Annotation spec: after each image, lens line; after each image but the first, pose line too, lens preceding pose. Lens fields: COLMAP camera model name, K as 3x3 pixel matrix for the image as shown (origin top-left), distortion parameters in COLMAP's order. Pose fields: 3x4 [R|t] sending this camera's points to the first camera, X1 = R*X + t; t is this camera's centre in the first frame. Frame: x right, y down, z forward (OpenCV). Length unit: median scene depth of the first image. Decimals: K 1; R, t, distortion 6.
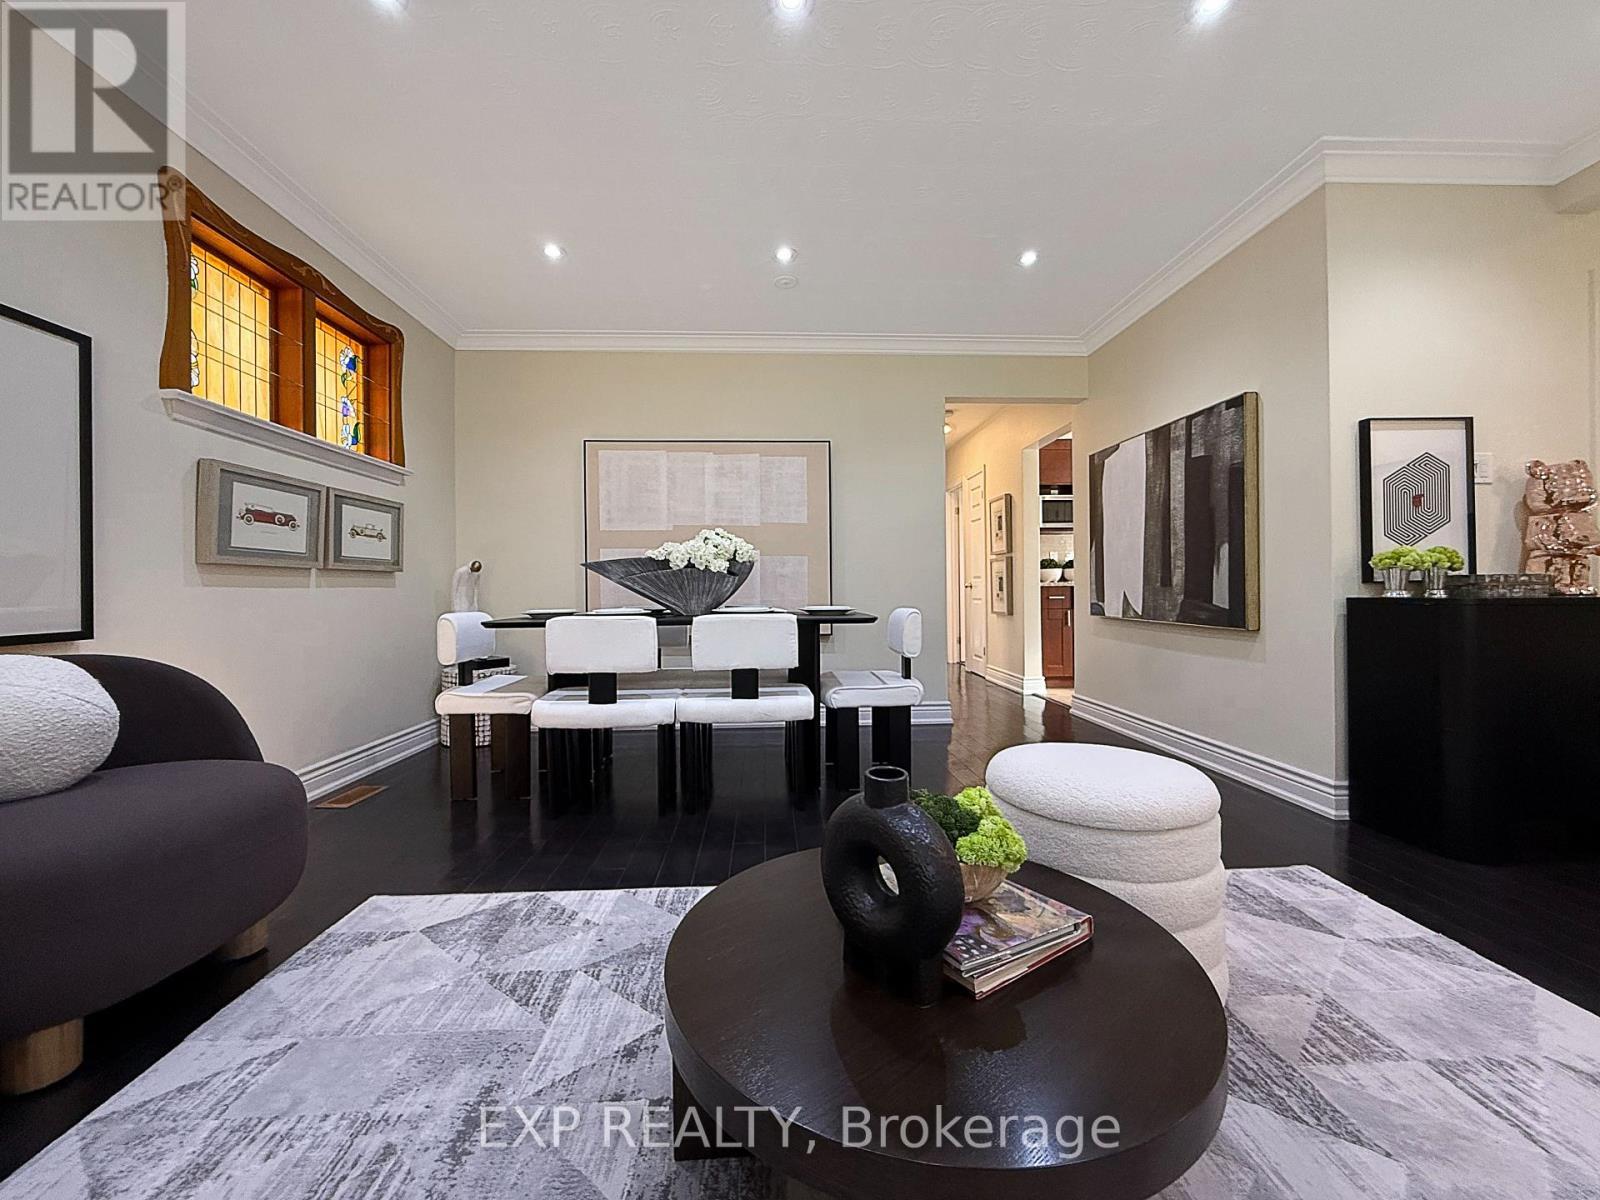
lens RADIAL K [[641.3, 0, 795.2], [0, 641.3, 590.7], [0, 0, 1]] dist [-0.000009, -0.000315]
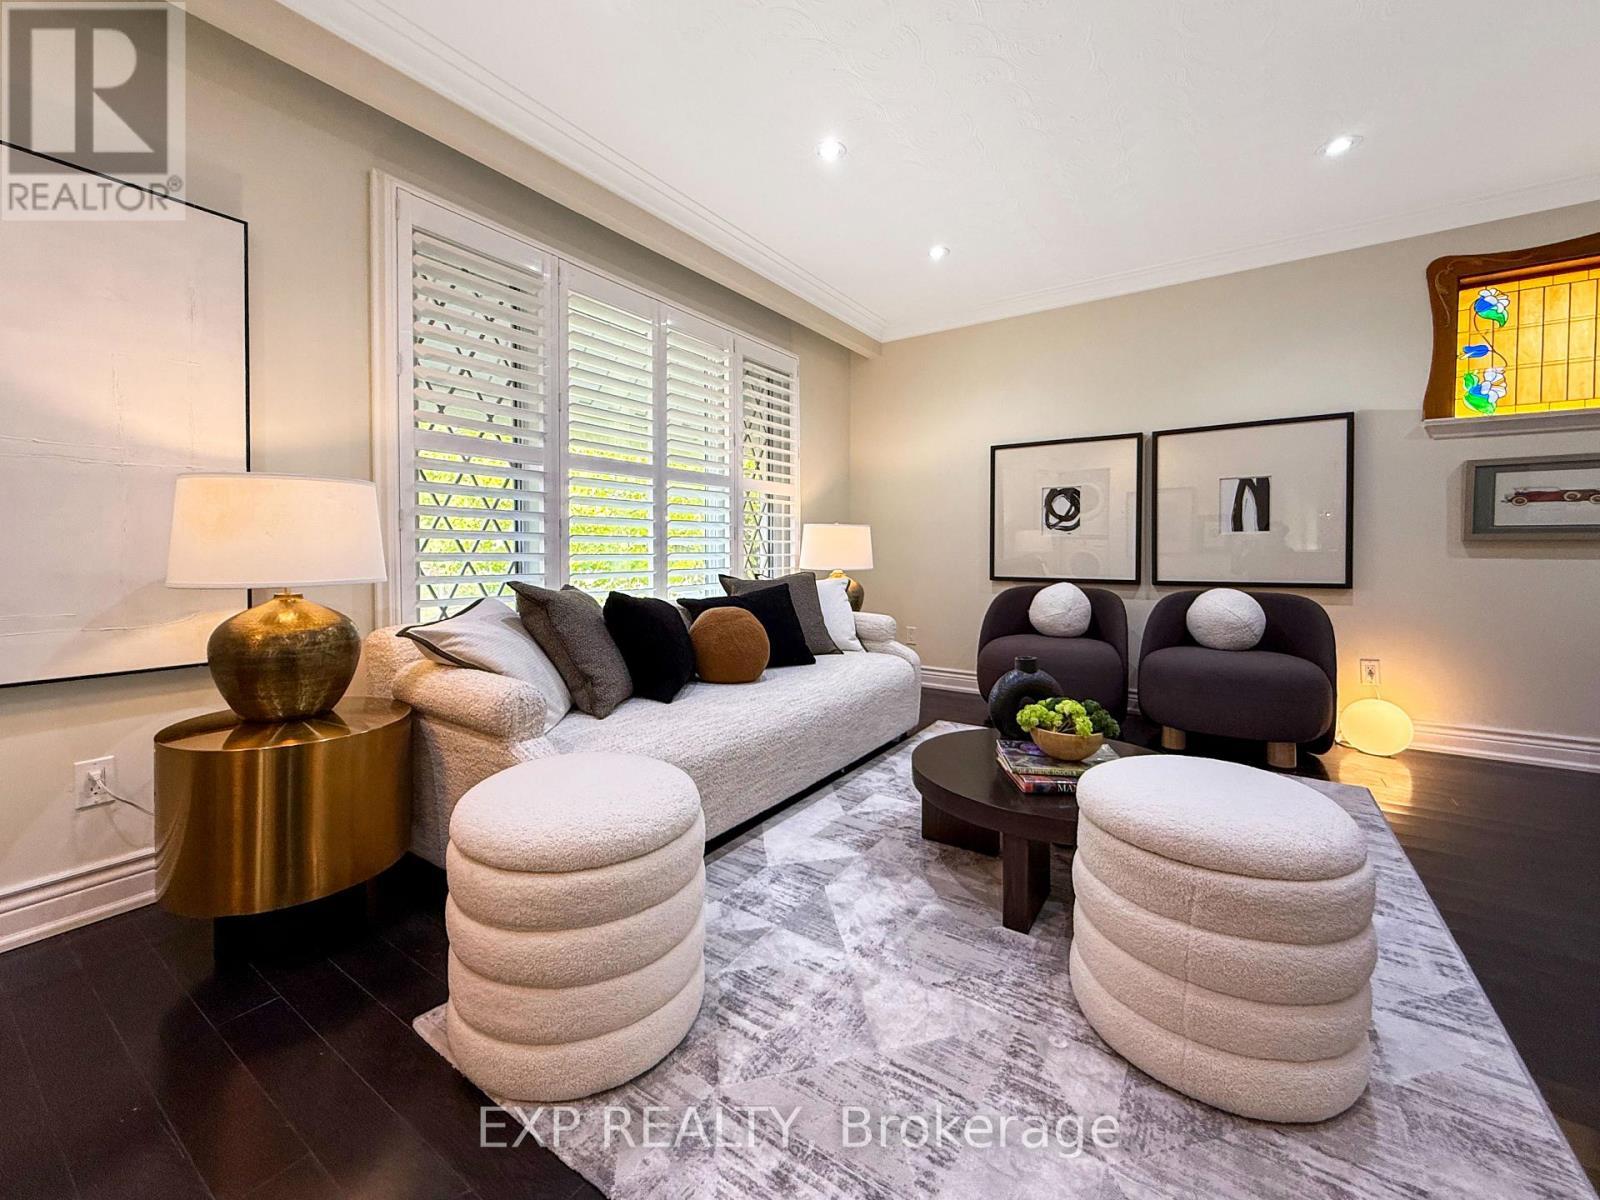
lens RADIAL K [[641.3, 0, 798.3], [0, 641.3, 560.3], [0, 0, 1]] dist [-0.000009, -0.000315]
pose [[-0.587724, 0.019812, -0.808819, 0.769934], [0.003006, 0.999747, 0.022304, -0.028092], [0.809056, 0.010678, -0.587635, 0.532794]]
